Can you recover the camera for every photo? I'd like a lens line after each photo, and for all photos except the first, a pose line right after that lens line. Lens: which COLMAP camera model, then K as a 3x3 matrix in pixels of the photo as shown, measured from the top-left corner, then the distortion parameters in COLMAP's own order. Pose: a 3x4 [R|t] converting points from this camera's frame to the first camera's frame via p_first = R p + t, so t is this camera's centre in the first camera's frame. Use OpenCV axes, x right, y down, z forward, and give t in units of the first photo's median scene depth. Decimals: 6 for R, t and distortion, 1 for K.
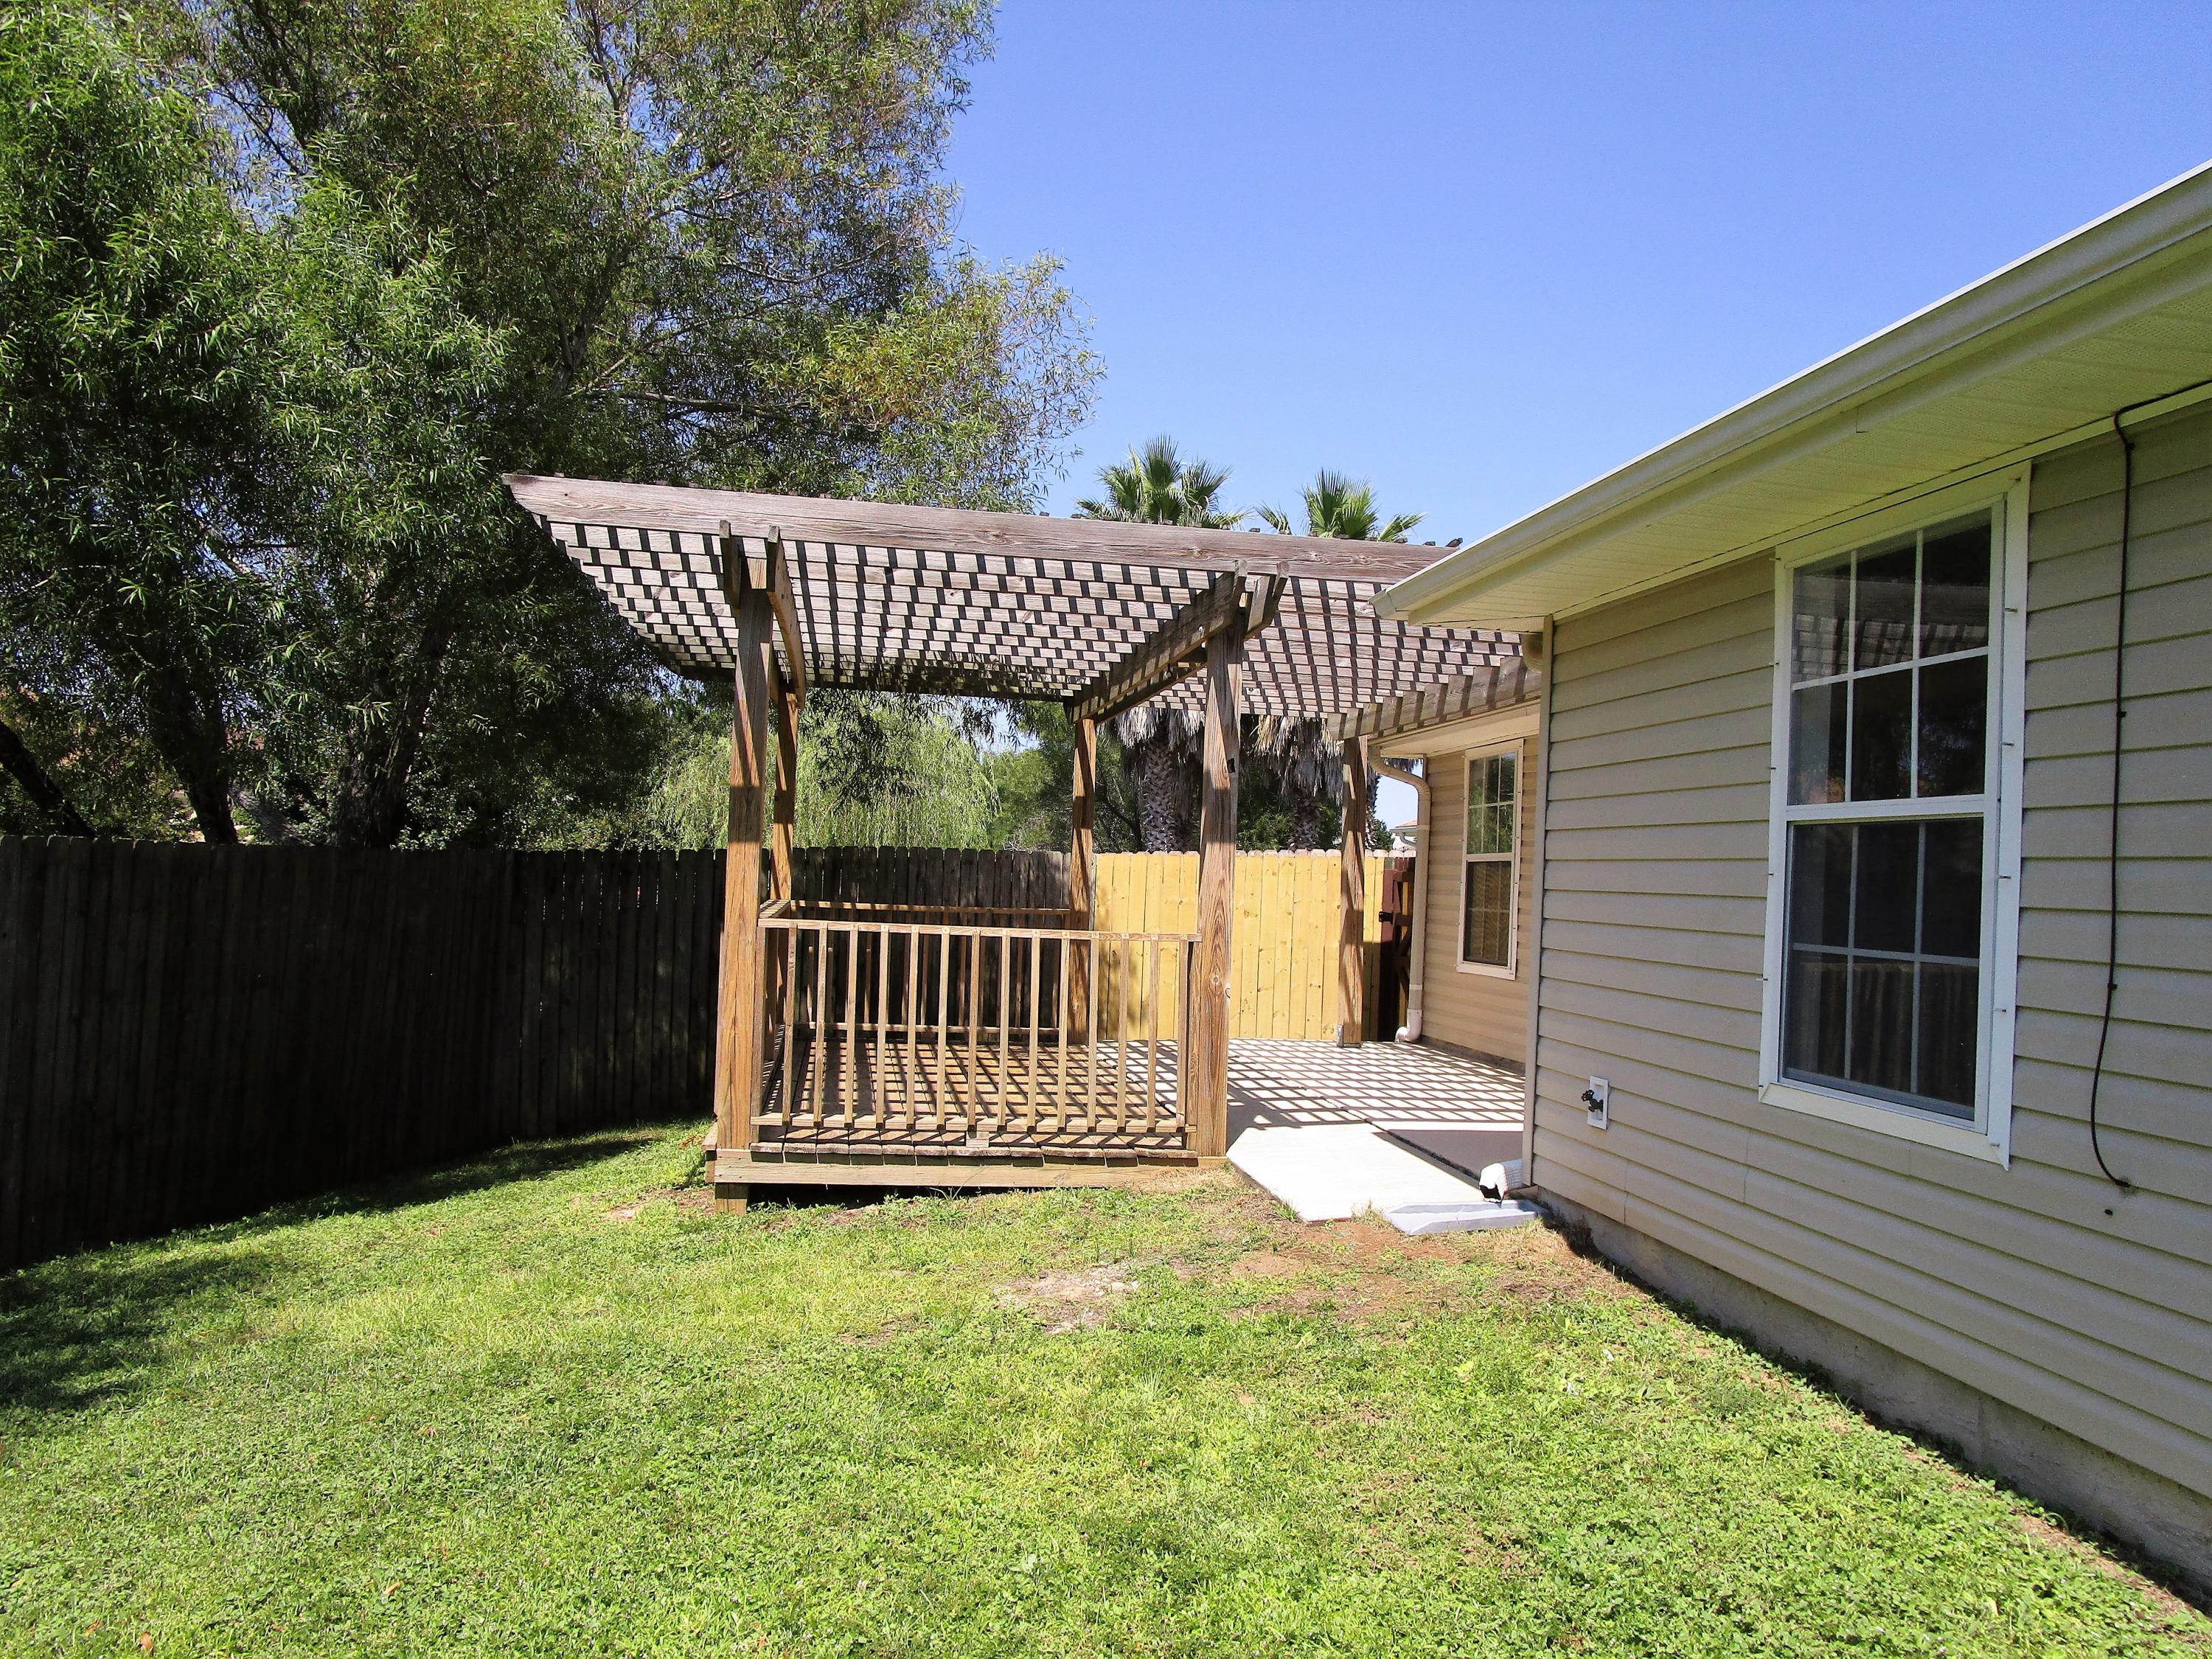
lens RADIAL K [[1590.2, 0, 1106.0], [0, 1590.2, 829.5], [0, 0, 1]] dist [-0.021763, 0.011602]
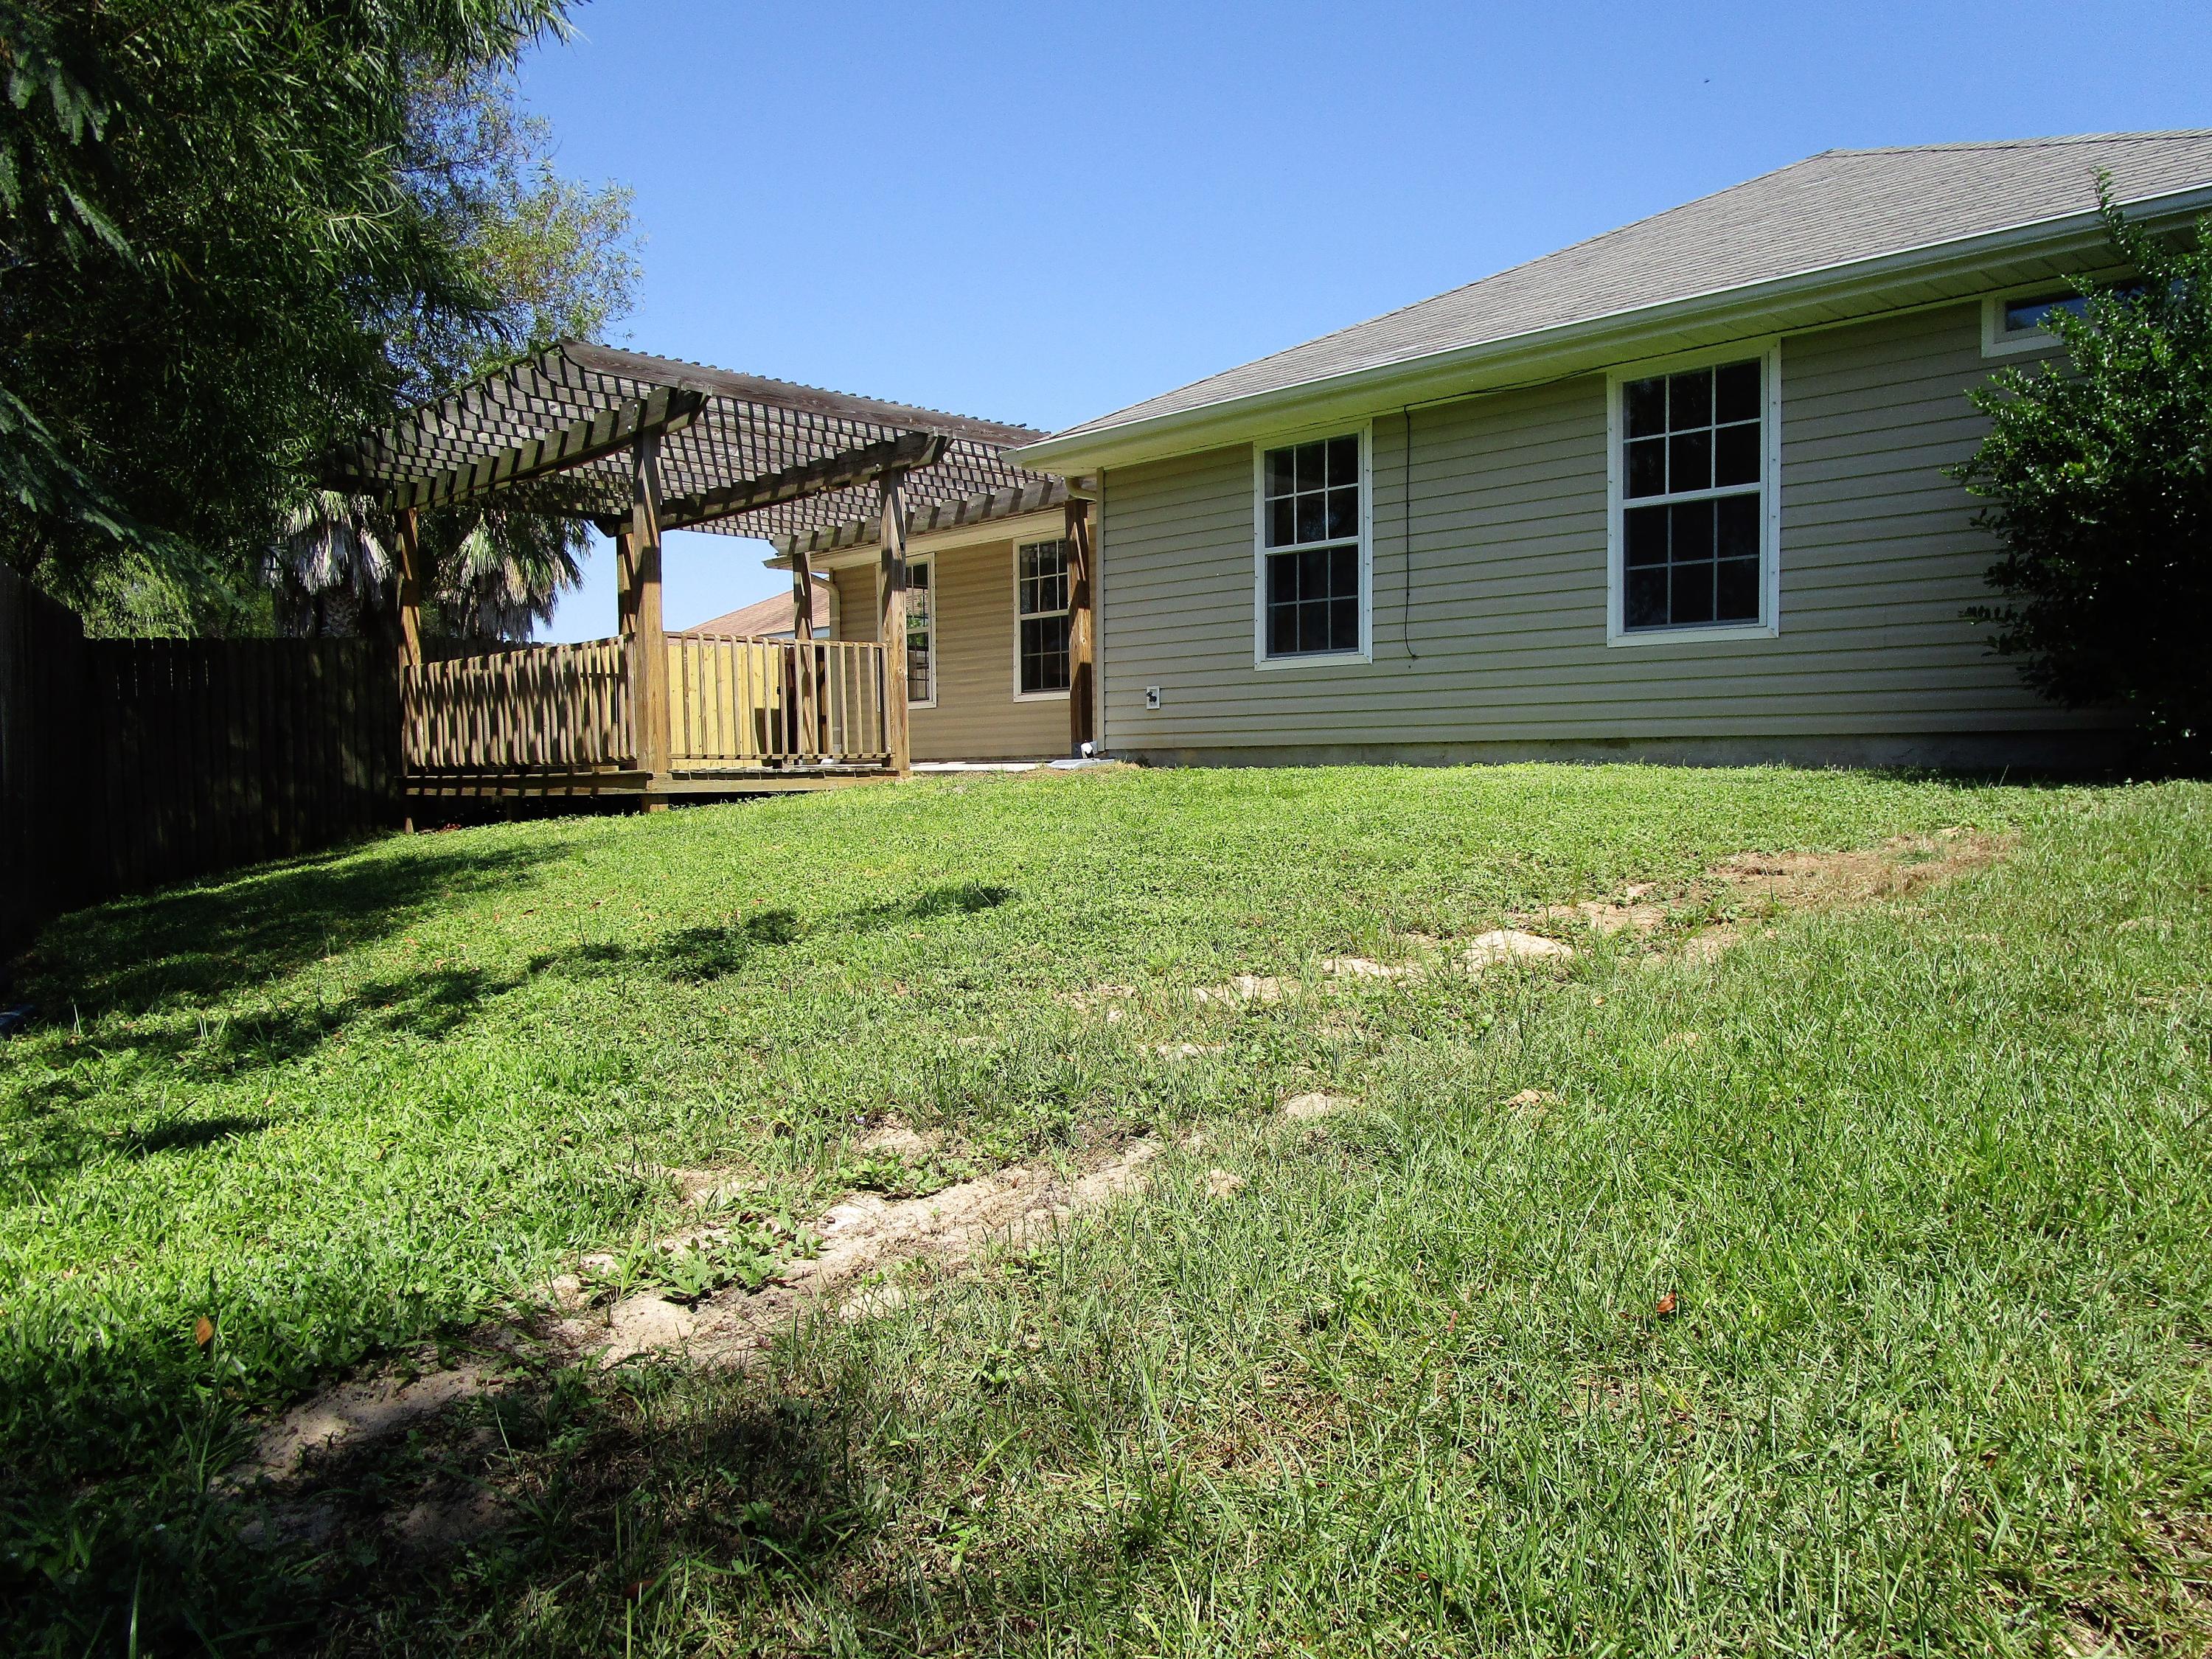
lens RADIAL K [[1590.2, 0, 1106.0], [0, 1590.2, 829.5], [0, 0, 1]] dist [-0.021763, 0.011602]
pose [[0.811772, -0.069598, 0.579812, -1.265416], [0.026581, 0.996247, 0.082371, 0.215625], [-0.583369, -0.051454, 0.810576, -0.906123]]
